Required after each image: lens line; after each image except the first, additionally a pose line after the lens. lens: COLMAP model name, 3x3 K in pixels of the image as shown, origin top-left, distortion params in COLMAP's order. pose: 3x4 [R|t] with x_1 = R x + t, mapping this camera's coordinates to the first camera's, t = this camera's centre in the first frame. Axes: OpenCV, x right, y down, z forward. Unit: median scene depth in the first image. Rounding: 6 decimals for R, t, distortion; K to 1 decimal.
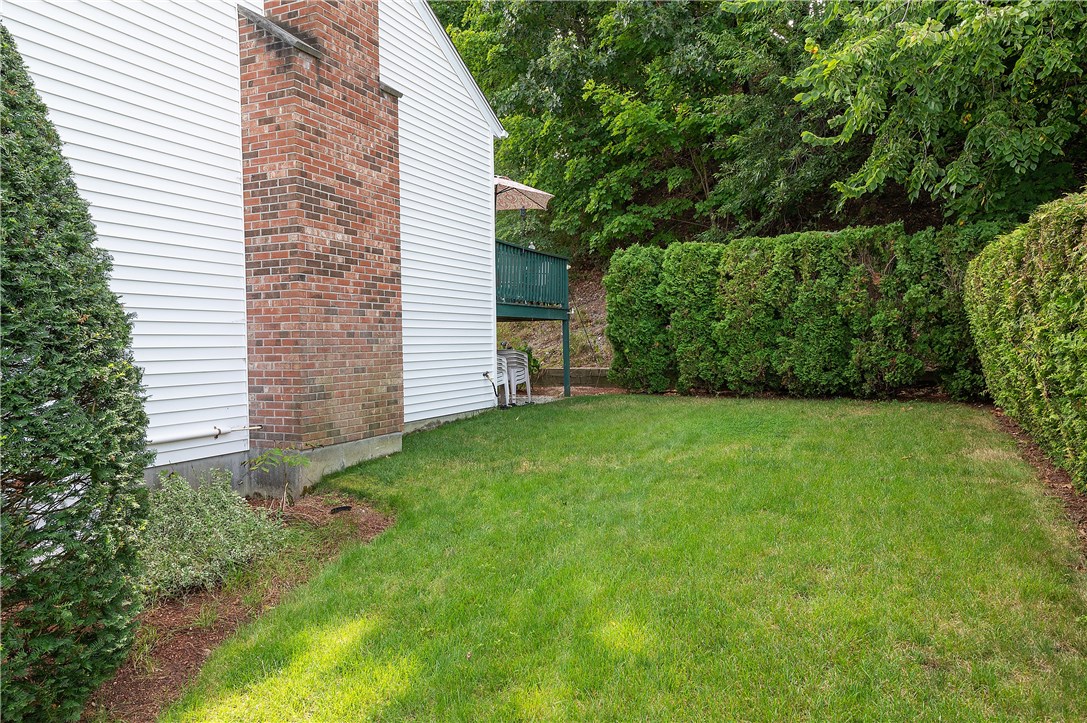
lens RADIAL K [[760.4, 0, 544.1], [0, 760.4, 360.2], [0, 0, 1]] dist [0.010412, 0.000199]
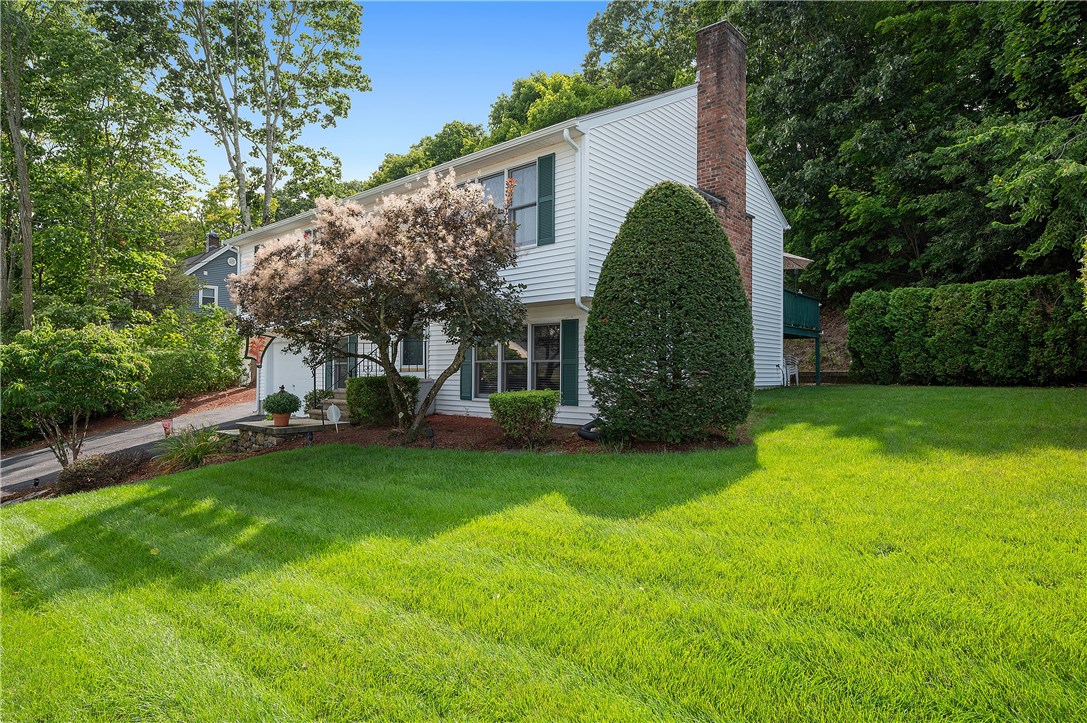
lens RADIAL K [[610.0, 0, 541.6], [0, 610.0, 364.2], [0, 0, 1]] dist [-0.000301, 0.003915]
pose [[0.948625, 0.020594, -0.315731, -0.130785], [-0.032015, 0.999006, -0.031030, 0.067481], [0.314778, 0.039544, 0.948341, -0.438352]]
